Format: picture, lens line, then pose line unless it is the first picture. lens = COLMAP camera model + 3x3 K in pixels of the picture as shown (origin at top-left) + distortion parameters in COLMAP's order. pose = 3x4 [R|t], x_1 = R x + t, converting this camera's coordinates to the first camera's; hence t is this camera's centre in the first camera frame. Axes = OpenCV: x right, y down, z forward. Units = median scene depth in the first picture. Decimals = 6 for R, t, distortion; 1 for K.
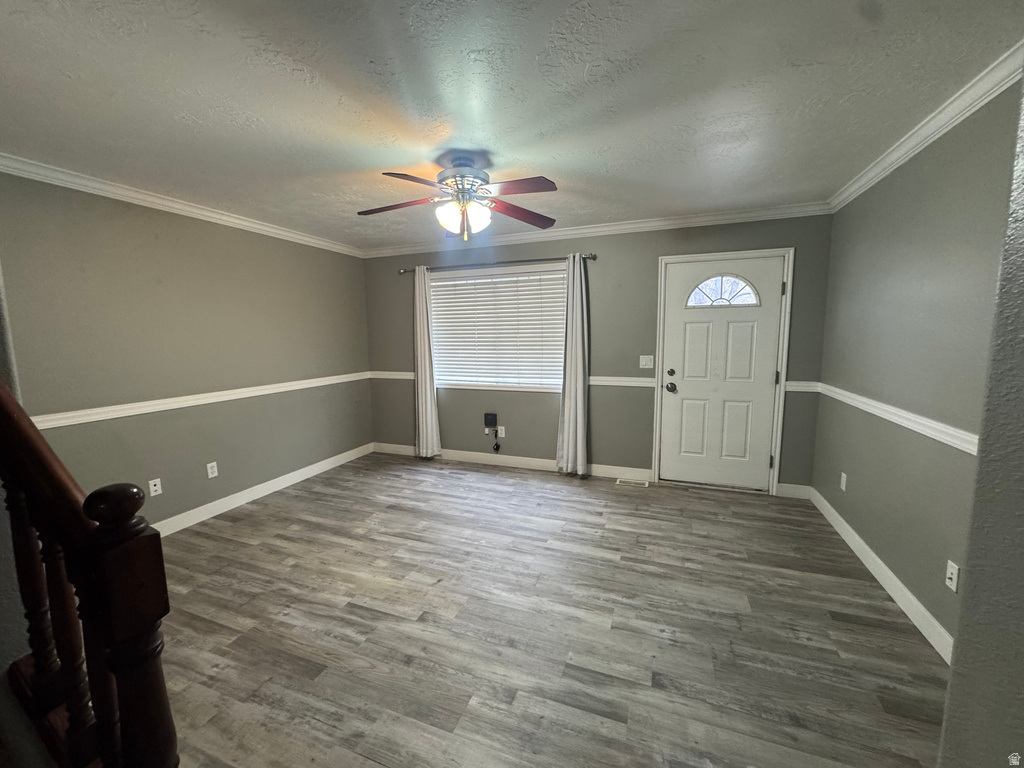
lens RADIAL K [[409.5, 0, 505.9], [0, 409.5, 381.2], [0, 0, 1]] dist [0.011274, -0.000104]
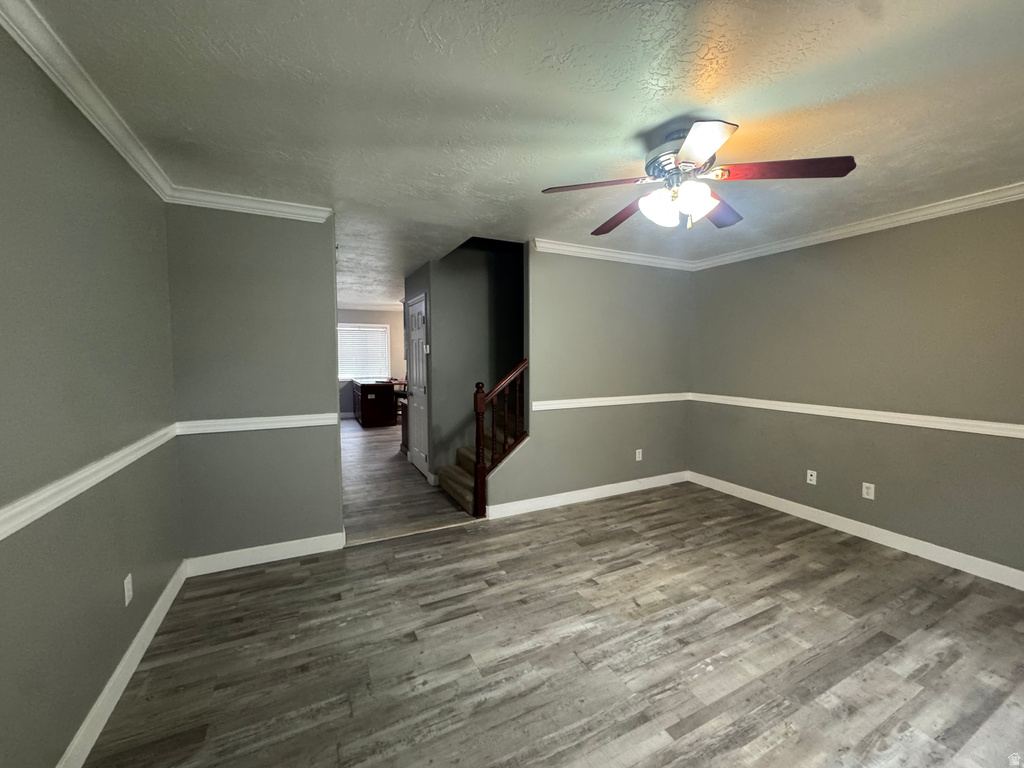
lens RADIAL K [[409.5, 0, 511.5], [0, 409.5, 383.9], [0, 0, 1]] dist [0.011274, -0.000104]
pose [[-0.670526, 0.061138, -0.739362, 0.768024], [-0.078063, 0.985252, 0.152266, -0.157137], [0.737767, 0.159815, -0.655865, 1.425865]]
